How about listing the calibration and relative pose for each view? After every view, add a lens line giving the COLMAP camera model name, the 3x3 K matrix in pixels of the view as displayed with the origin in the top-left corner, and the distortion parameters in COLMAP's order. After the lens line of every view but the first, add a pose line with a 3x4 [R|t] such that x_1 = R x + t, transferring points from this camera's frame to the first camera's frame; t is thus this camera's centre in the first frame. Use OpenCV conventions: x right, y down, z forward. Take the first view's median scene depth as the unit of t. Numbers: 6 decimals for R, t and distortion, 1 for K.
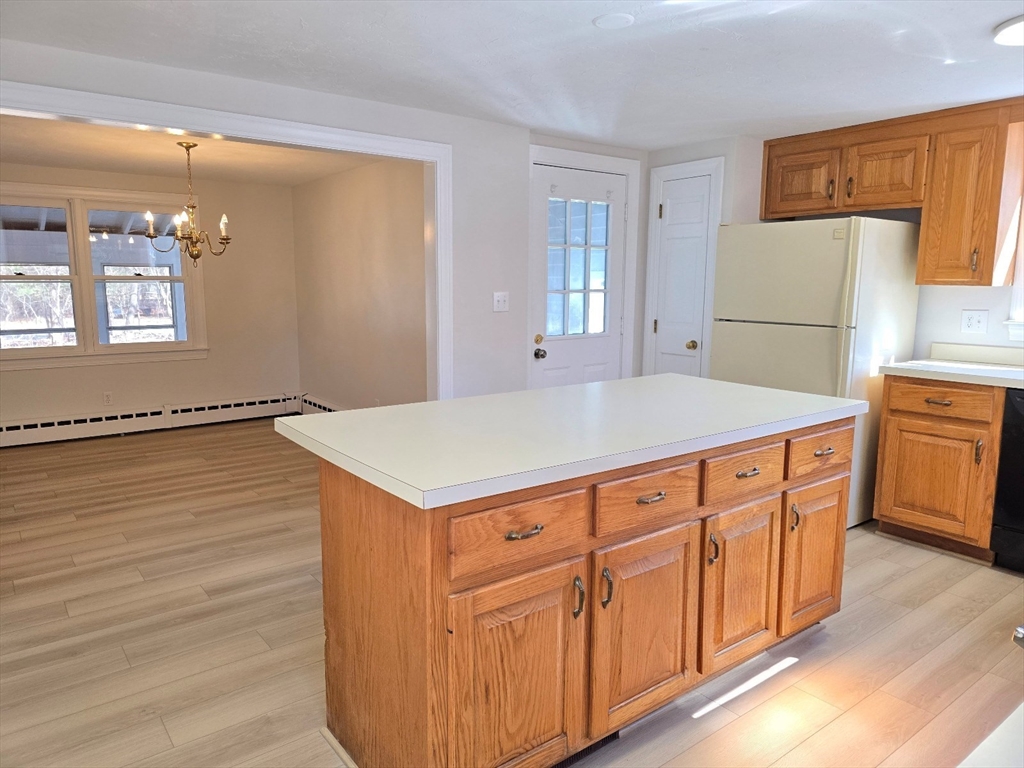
lens RADIAL K [[688.7, 0, 491.1], [0, 688.7, 382.2], [0, 0, 1]] dist [0.051035, -0.048683]
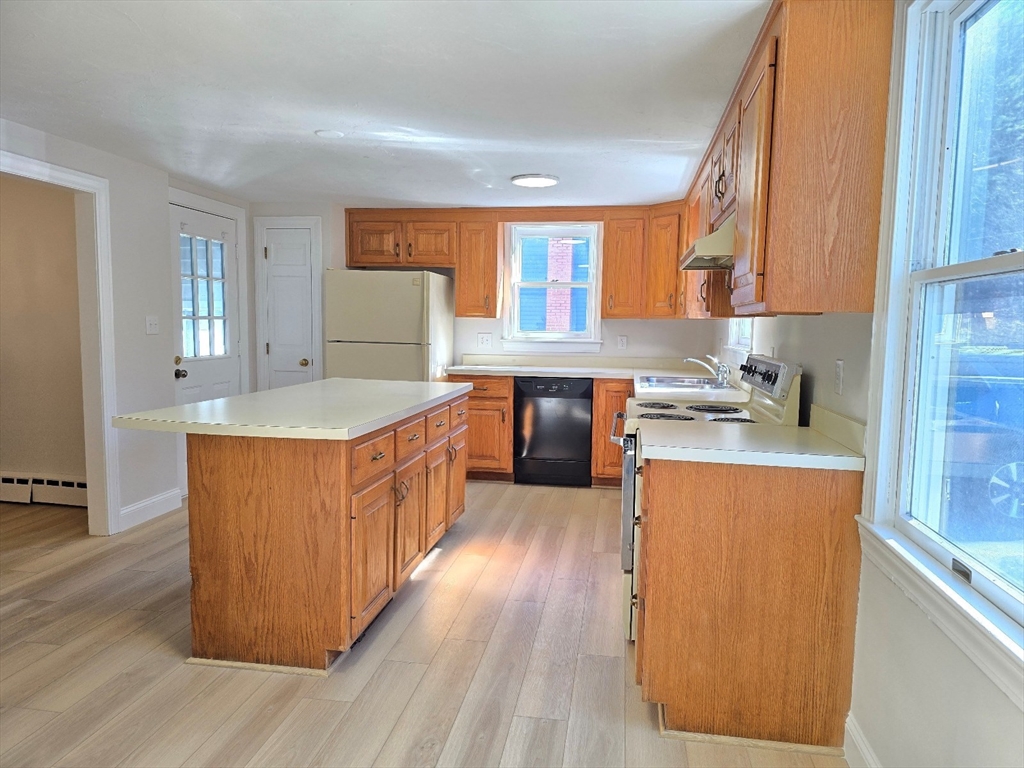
lens RADIAL K [[691.3, 0, 510.4], [0, 691.3, 380.8], [0, 0, 1]] dist [0.050847, -0.004299]
pose [[0.722449, -0.050100, 0.689607, -0.357106], [0.086048, 0.996132, -0.017776, 0.038986], [-0.686049, 0.072182, 0.723966, -0.182623]]
